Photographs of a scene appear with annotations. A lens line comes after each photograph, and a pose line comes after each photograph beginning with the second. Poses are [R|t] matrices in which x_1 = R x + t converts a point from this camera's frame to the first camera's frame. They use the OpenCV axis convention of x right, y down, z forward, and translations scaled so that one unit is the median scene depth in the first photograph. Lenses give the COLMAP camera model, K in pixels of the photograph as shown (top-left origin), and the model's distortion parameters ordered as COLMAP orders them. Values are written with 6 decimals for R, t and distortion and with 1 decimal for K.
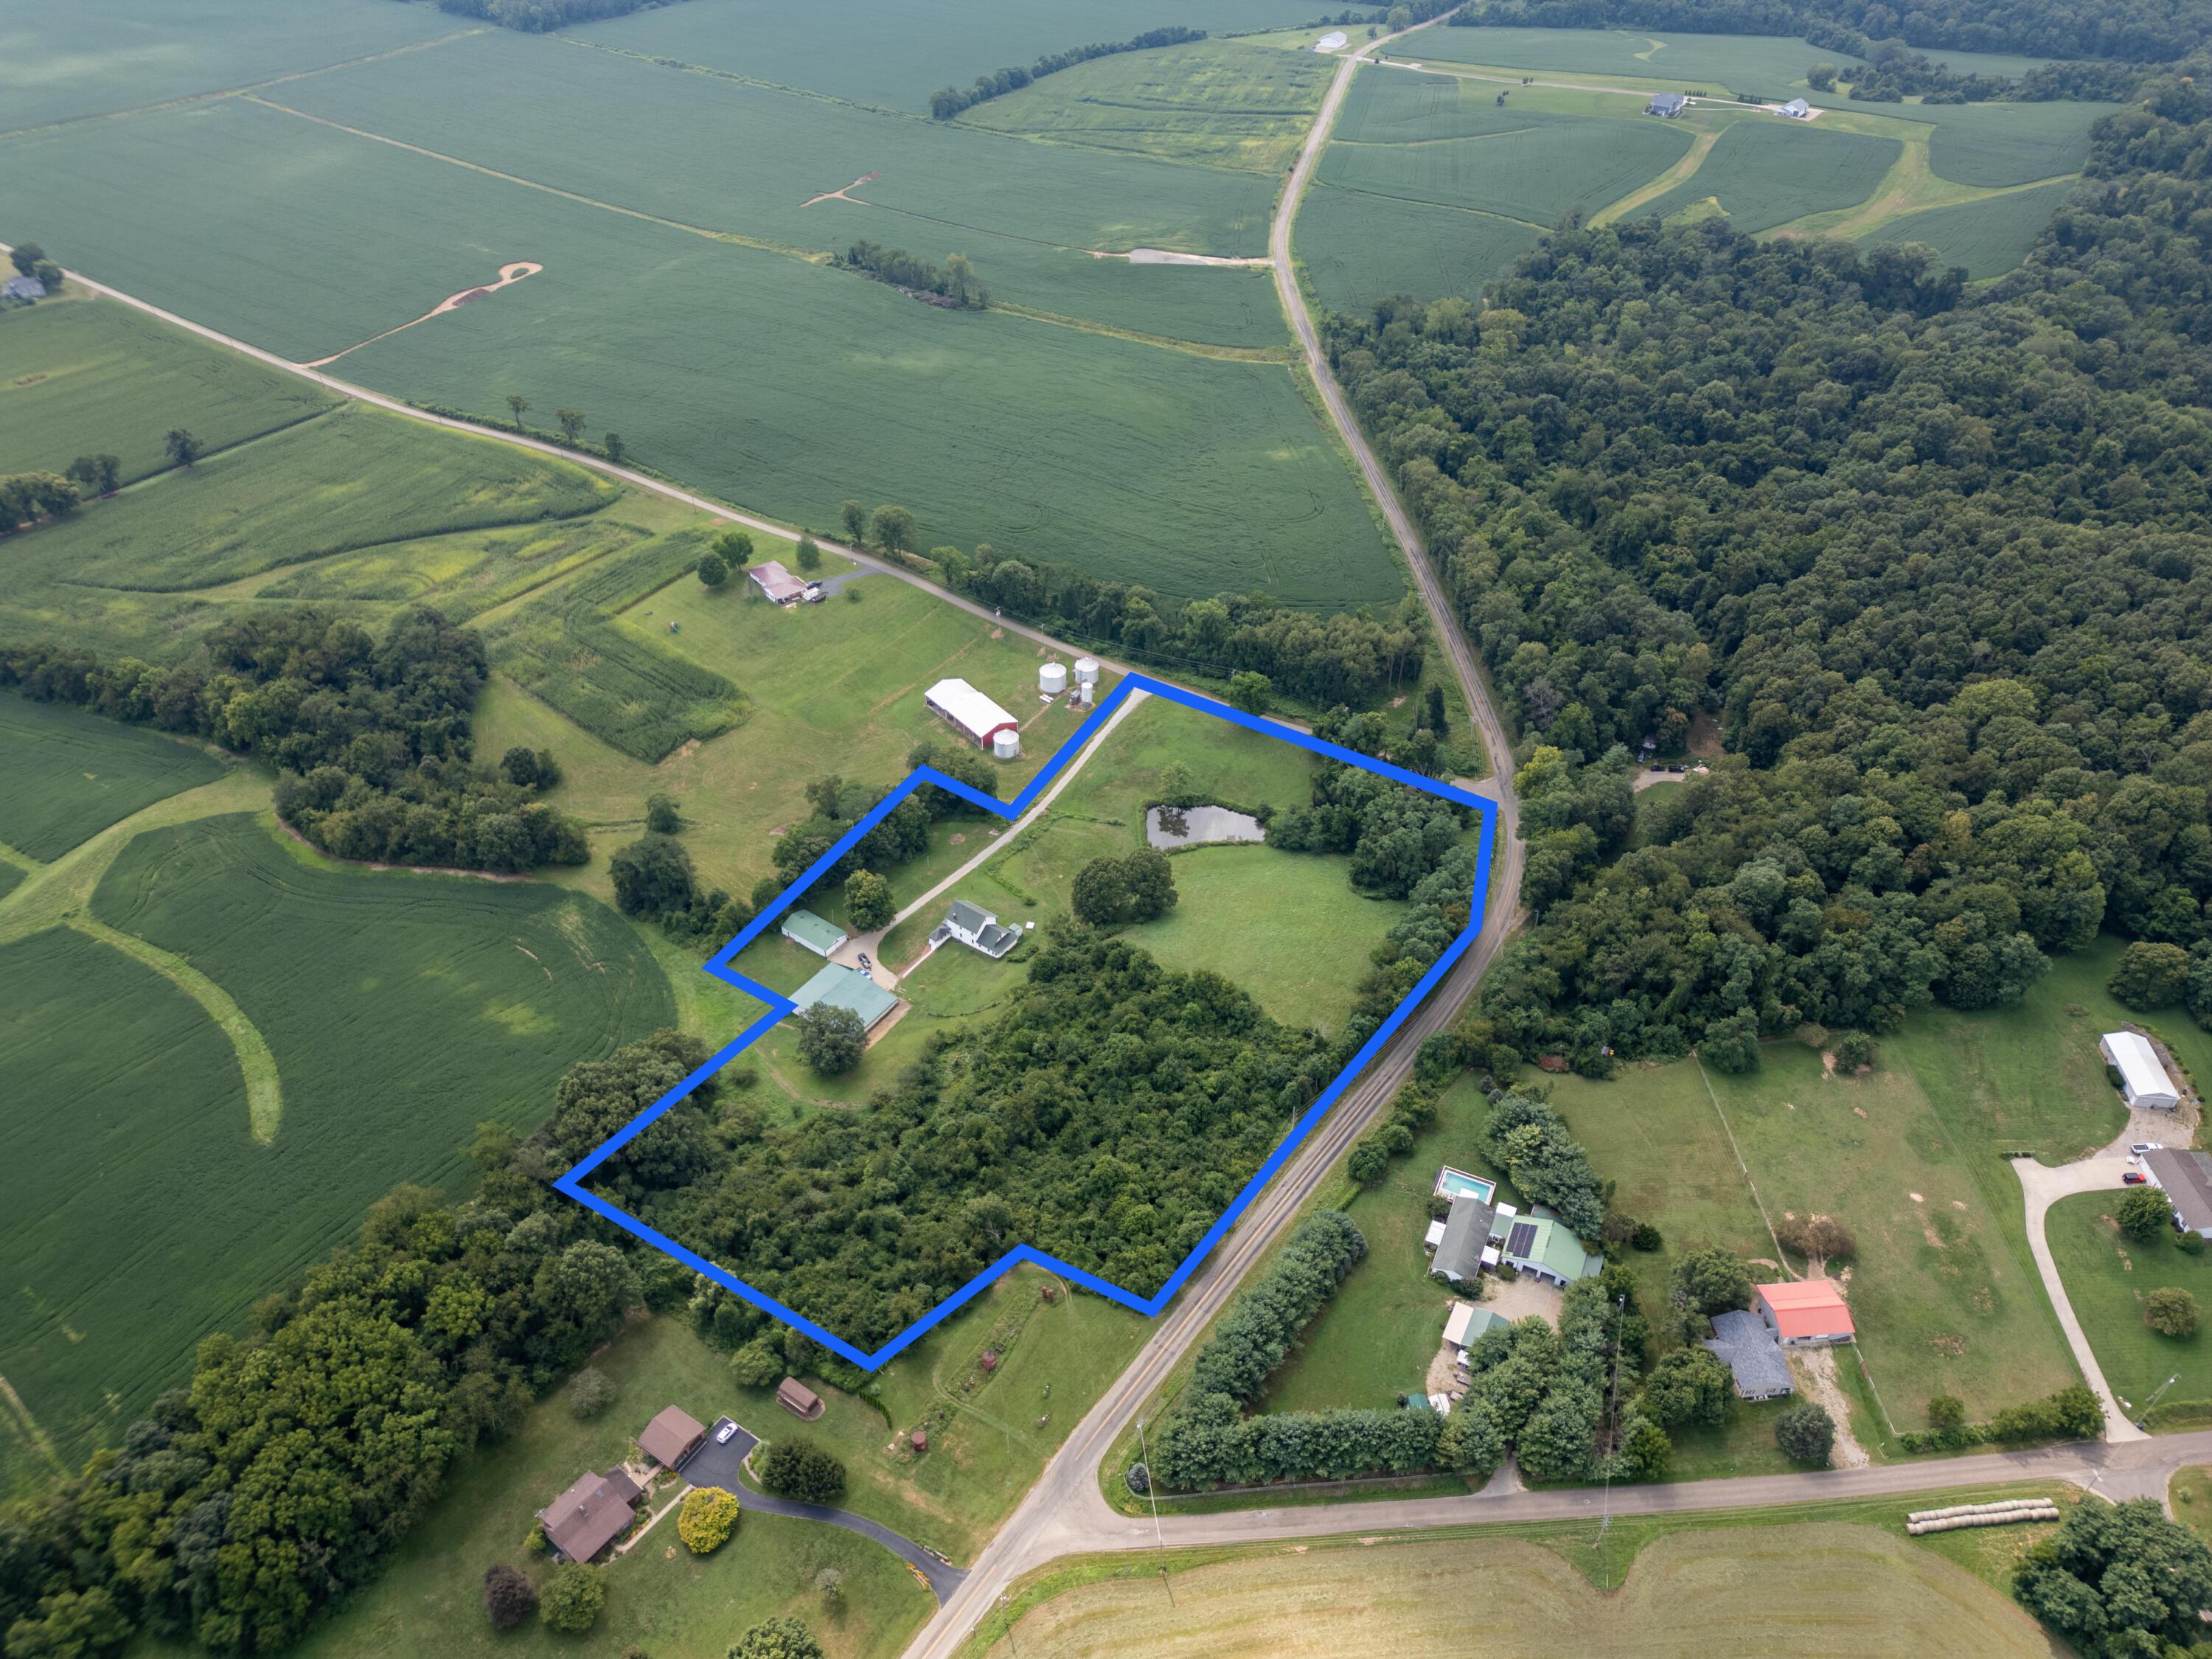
lens RADIAL K [[1538.4, 0, 1112.5], [0, 1538.4, 839.3], [0, 0, 1]] dist [0.075140, -0.076108]
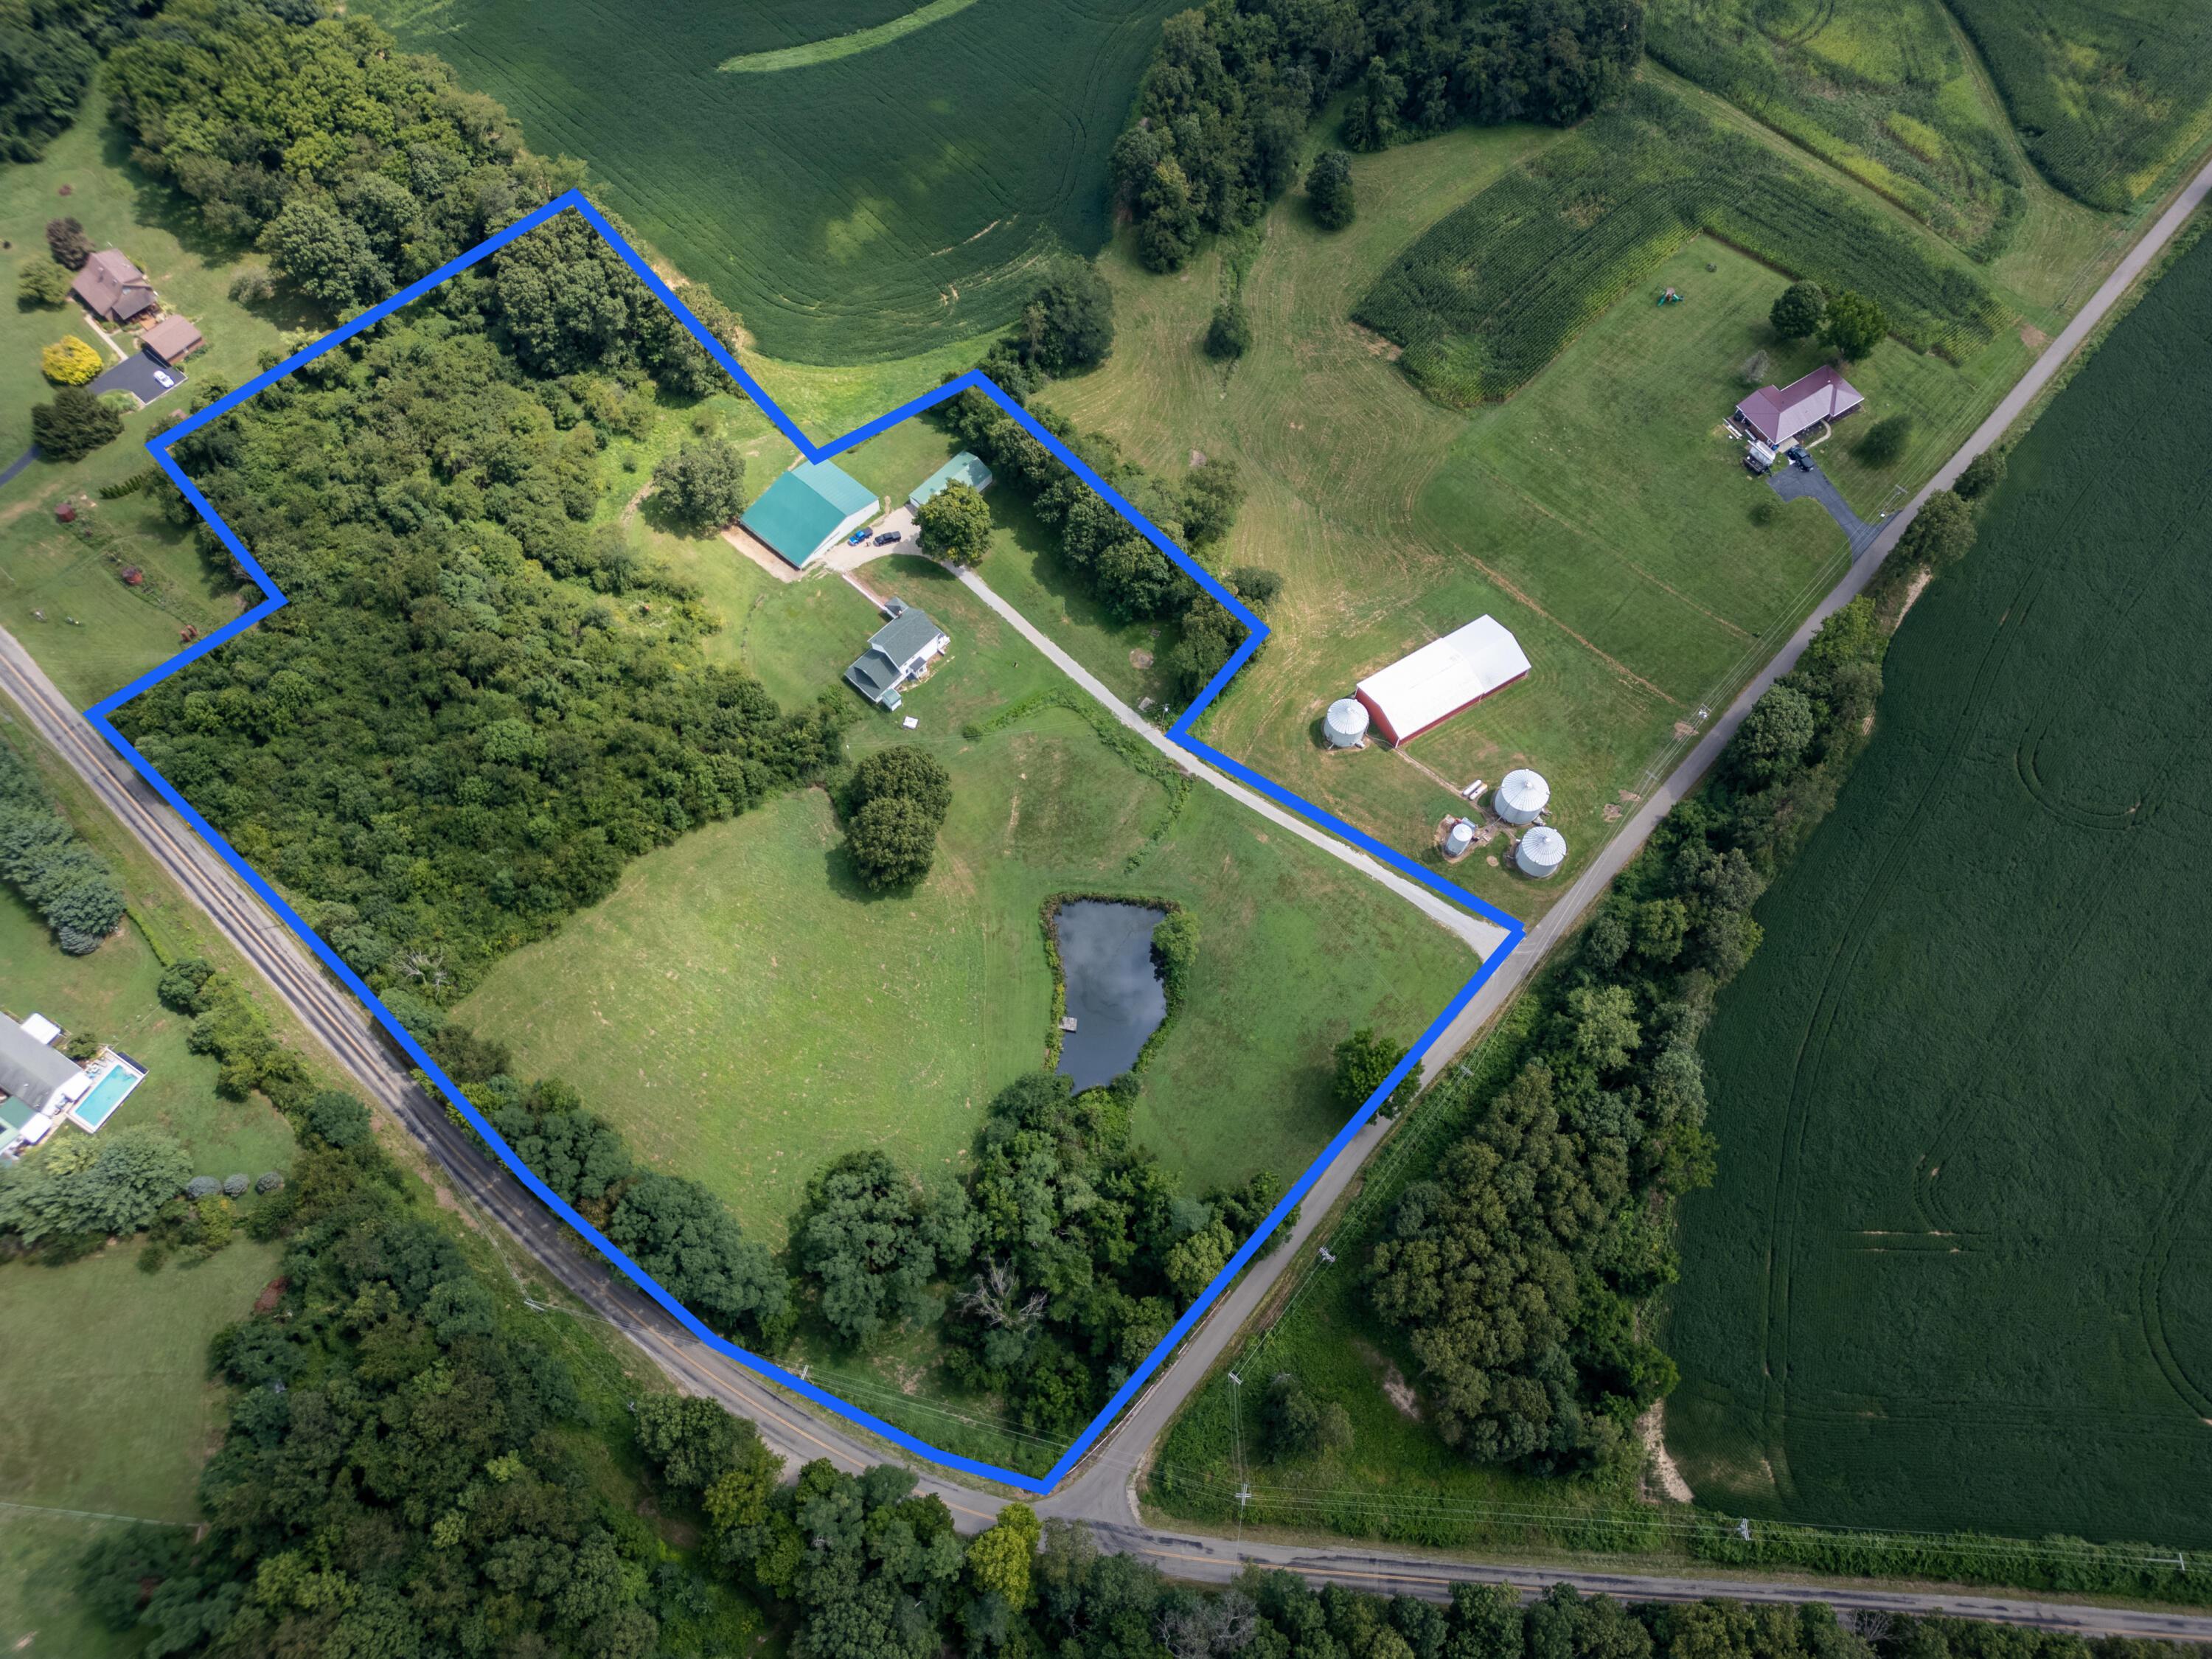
lens RADIAL K [[1572.0, 0, 1112.9], [0, 1572.0, 835.0], [0, 0, 1]] dist [0.058588, -0.052519]
pose [[-0.119817, 0.890928, -0.438054, 0.316691], [-0.639850, 0.268073, 0.720228, -0.541846], [0.759102, 0.366584, 0.537941, 0.726993]]
